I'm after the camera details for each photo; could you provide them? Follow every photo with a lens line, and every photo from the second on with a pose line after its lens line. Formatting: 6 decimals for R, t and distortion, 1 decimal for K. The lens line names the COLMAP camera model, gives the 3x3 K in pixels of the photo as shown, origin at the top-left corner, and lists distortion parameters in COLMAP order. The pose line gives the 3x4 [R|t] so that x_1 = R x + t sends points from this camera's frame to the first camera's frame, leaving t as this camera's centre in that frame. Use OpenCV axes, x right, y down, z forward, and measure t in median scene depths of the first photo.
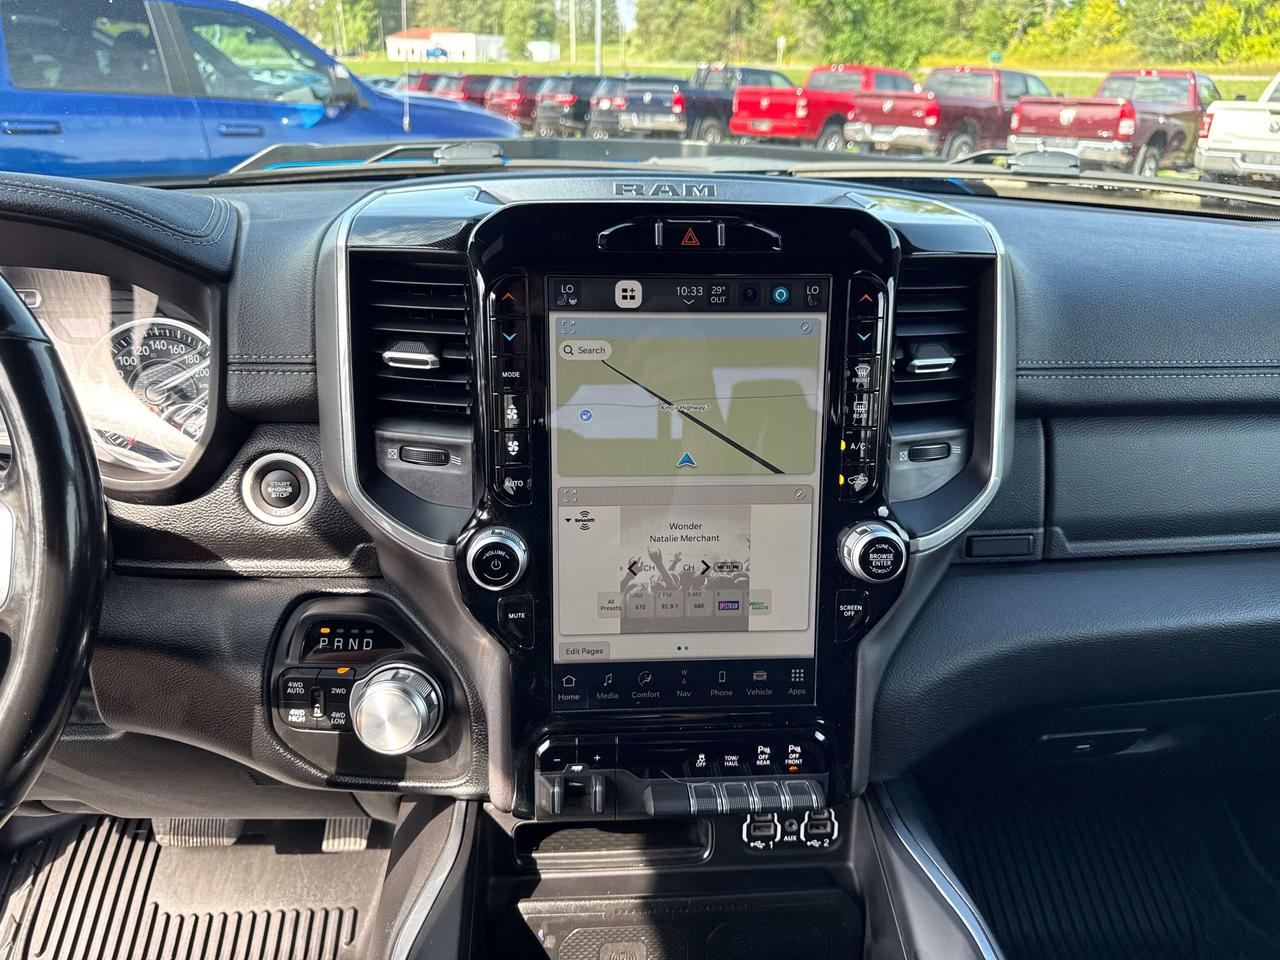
lens RADIAL K [[922.0, 0, 632.3], [0, 922.0, 484.9], [0, 0, 1]] dist [0.005792, -0.012960]
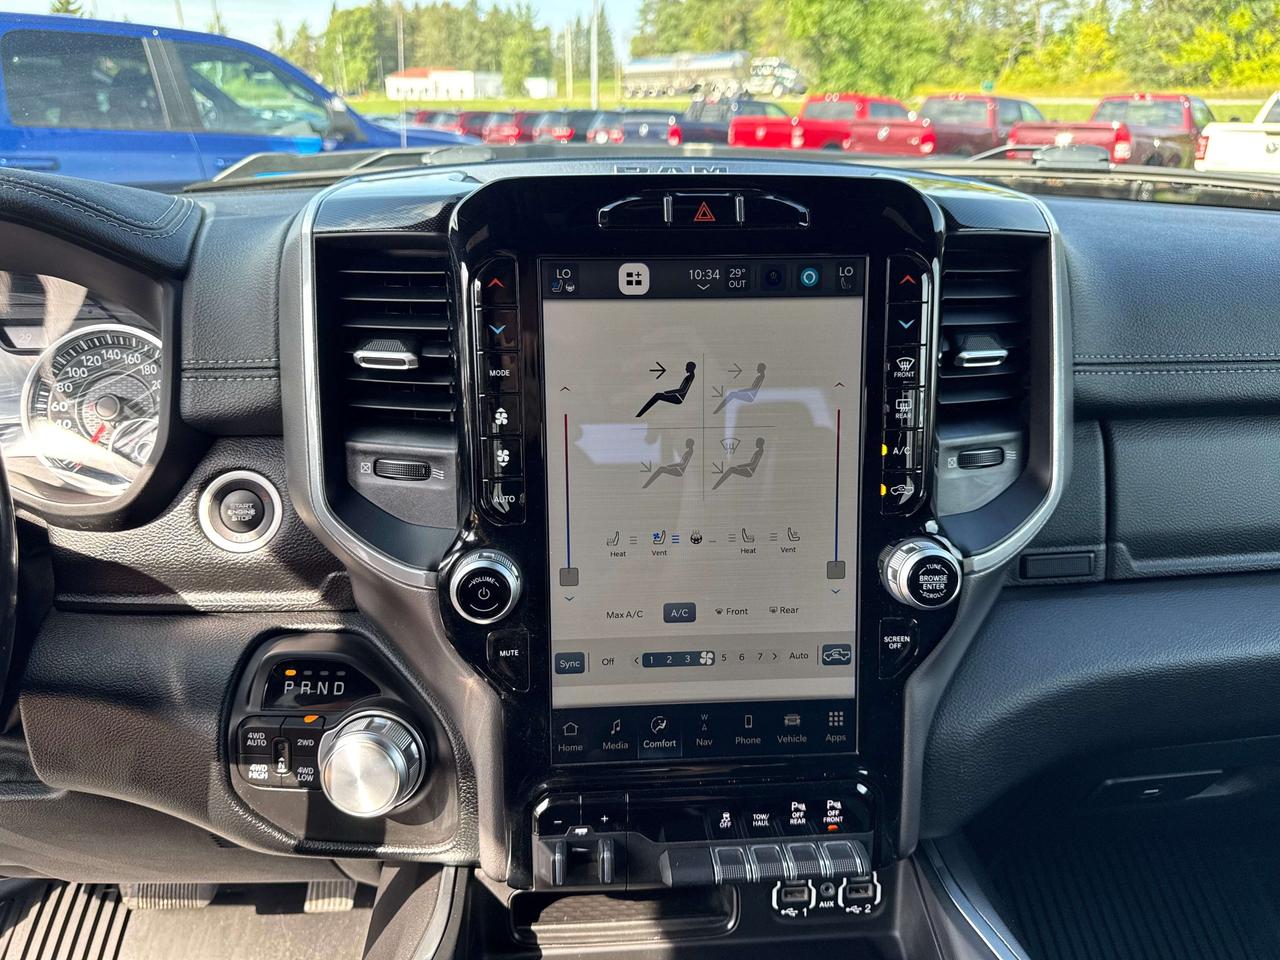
lens RADIAL K [[922.0, 0, 627.2], [0, 922.0, 483.7], [0, 0, 1]] dist [0.005792, -0.012960]
pose [[0.999874, -0.014141, -0.007202, -0.005810], [0.013891, 0.999337, -0.033653, 0.012042], [0.007673, 0.033549, 0.999408, 0.114130]]
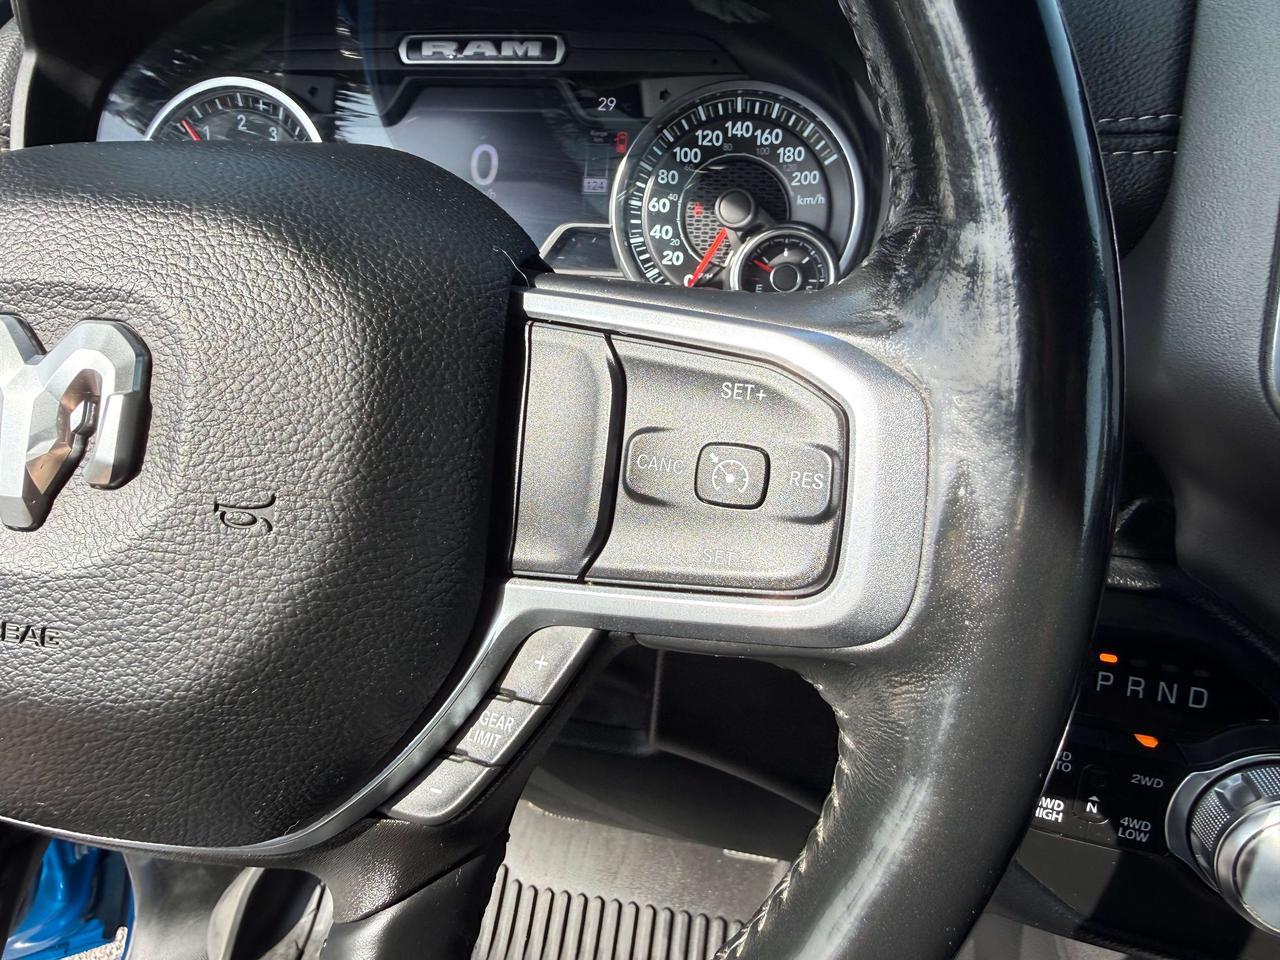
lens RADIAL K [[922.0, 0, 575.3], [0, 922.0, 492.1], [0, 0, 1]] dist [0.005792, -0.012960]
pose [[0.963434, 0.102113, -0.247725, -0.461314], [-0.075894, 0.990670, 0.113195, 0.024517], [0.256973, -0.090255, 0.962195, 0.385511]]
